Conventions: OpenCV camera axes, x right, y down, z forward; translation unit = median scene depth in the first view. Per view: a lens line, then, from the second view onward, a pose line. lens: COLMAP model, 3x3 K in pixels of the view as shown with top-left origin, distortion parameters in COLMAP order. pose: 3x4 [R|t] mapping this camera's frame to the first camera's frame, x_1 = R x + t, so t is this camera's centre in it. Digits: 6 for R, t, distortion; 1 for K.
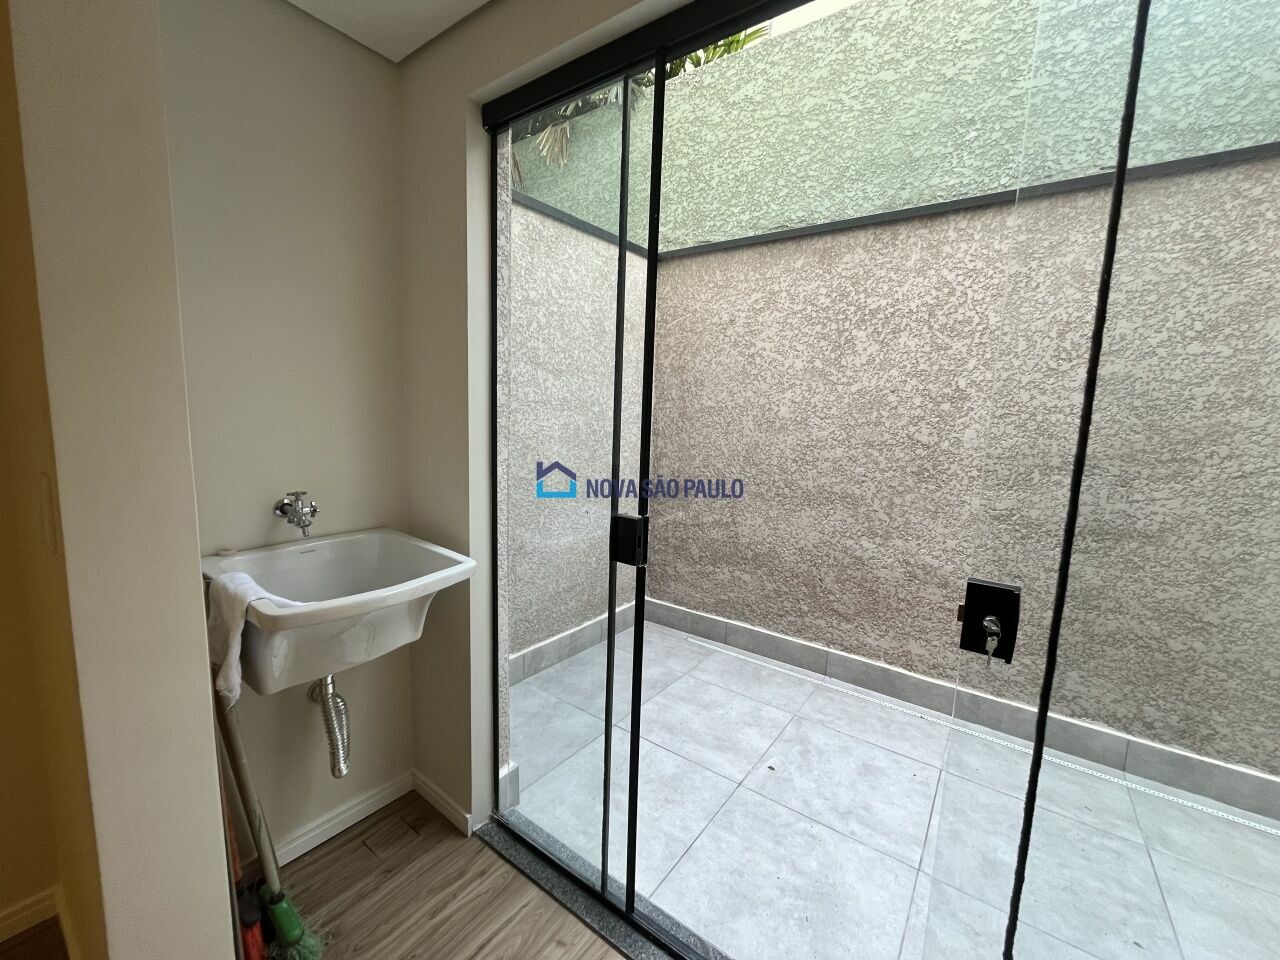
lens RADIAL K [[518.5, 0, 637.0], [0, 518.5, 479.2], [0, 0, 1]] dist [-0.000792, 0.000307]
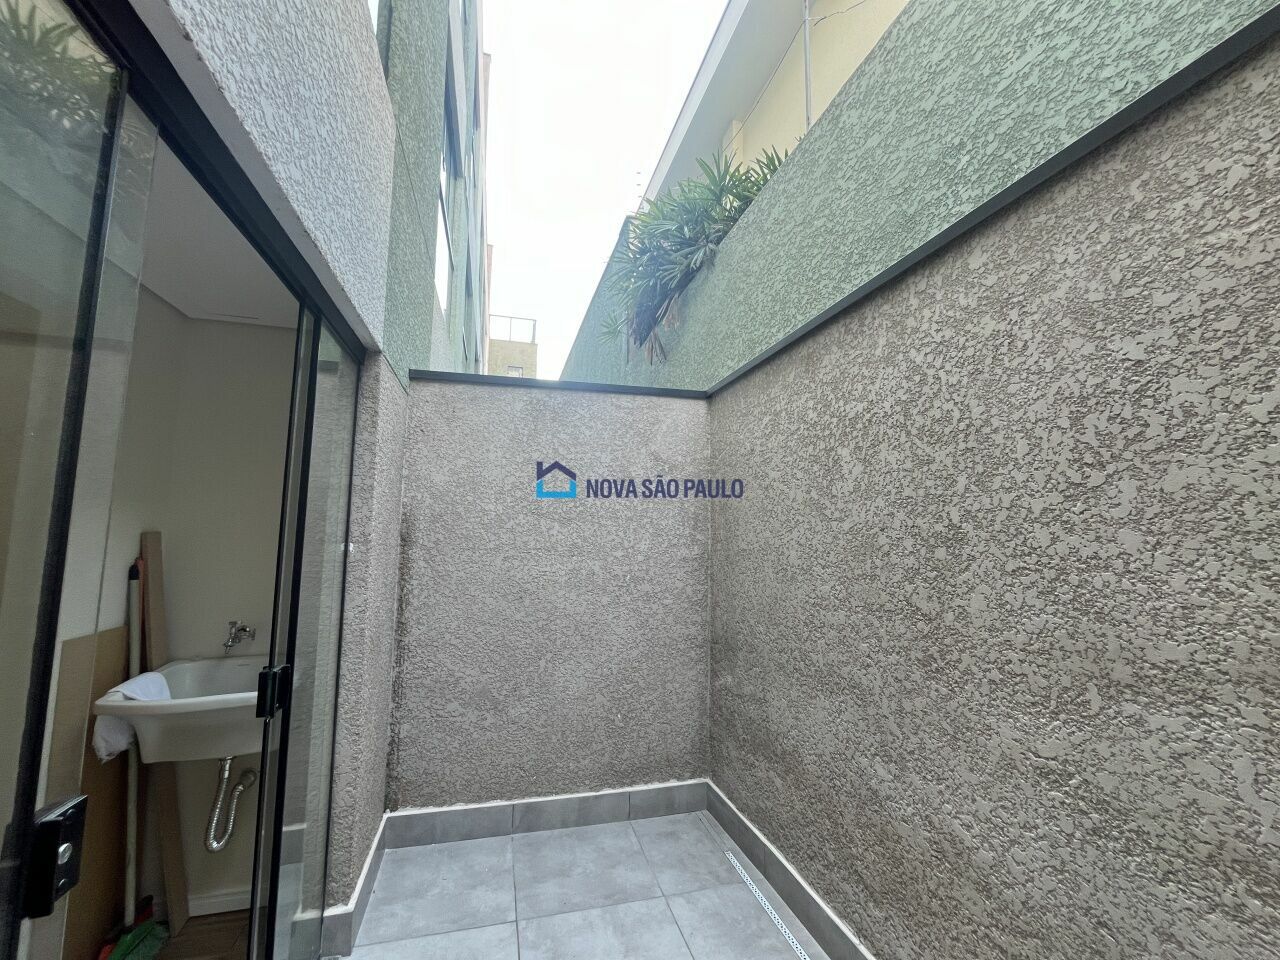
lens RADIAL K [[518.5, 0, 632.8], [0, 518.5, 479.0], [0, 0, 1]] dist [-0.000792, 0.000307]
pose [[0.781746, -0.091557, -0.616840, 0.706239], [-0.063688, 0.972269, -0.225027, -0.065353], [0.620337, 0.215199, 0.754236, 0.297277]]
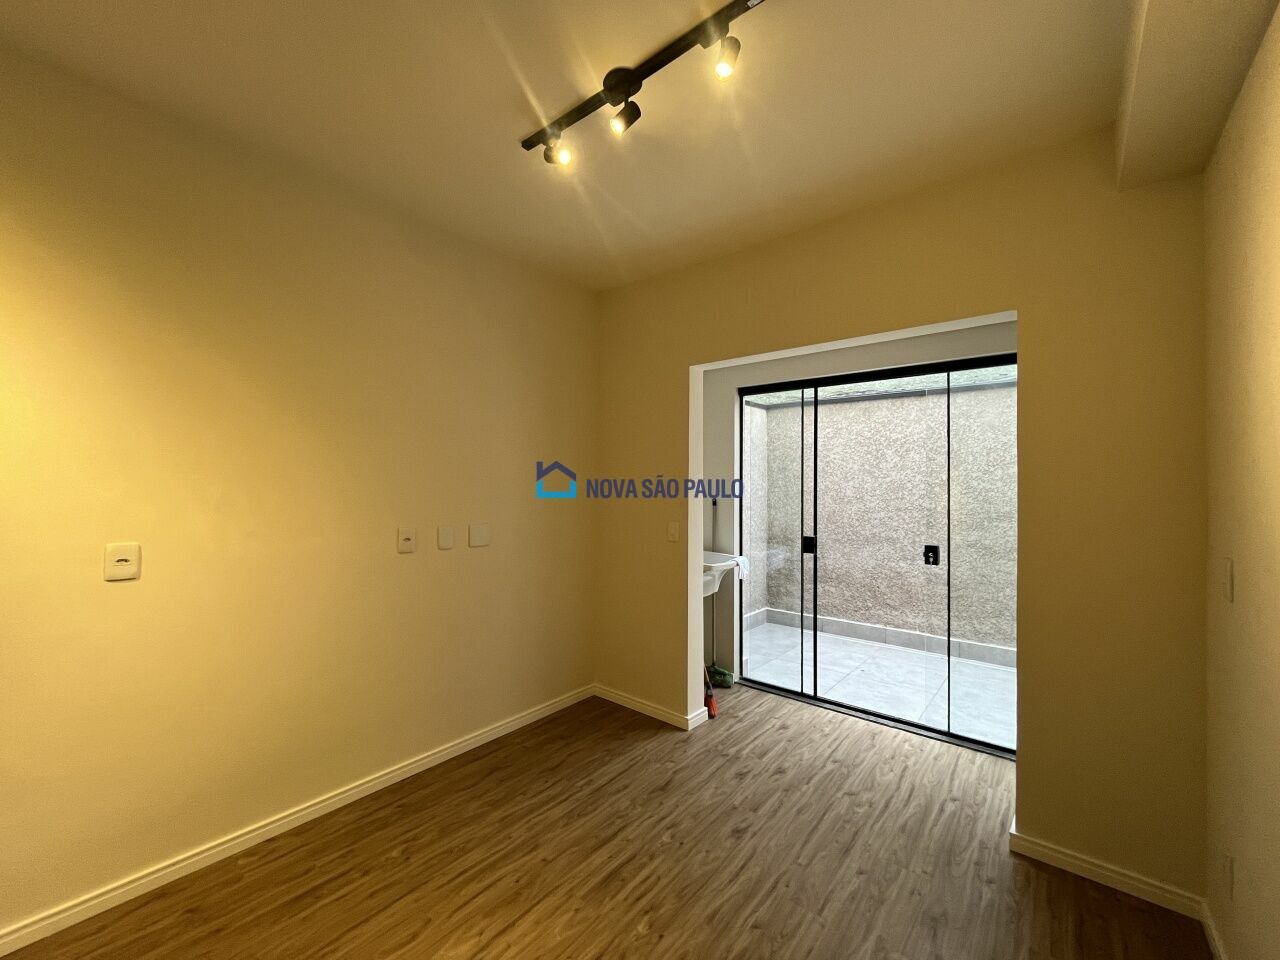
lens RADIAL K [[518.5, 0, 638.2], [0, 518.5, 478.9], [0, 0, 1]] dist [-0.000792, 0.000307]
pose [[0.997909, -0.028578, -0.057968, -0.413864], [0.020034, 0.989527, -0.142952, 0.078515], [0.061446, 0.141492, 0.988031, -1.006391]]
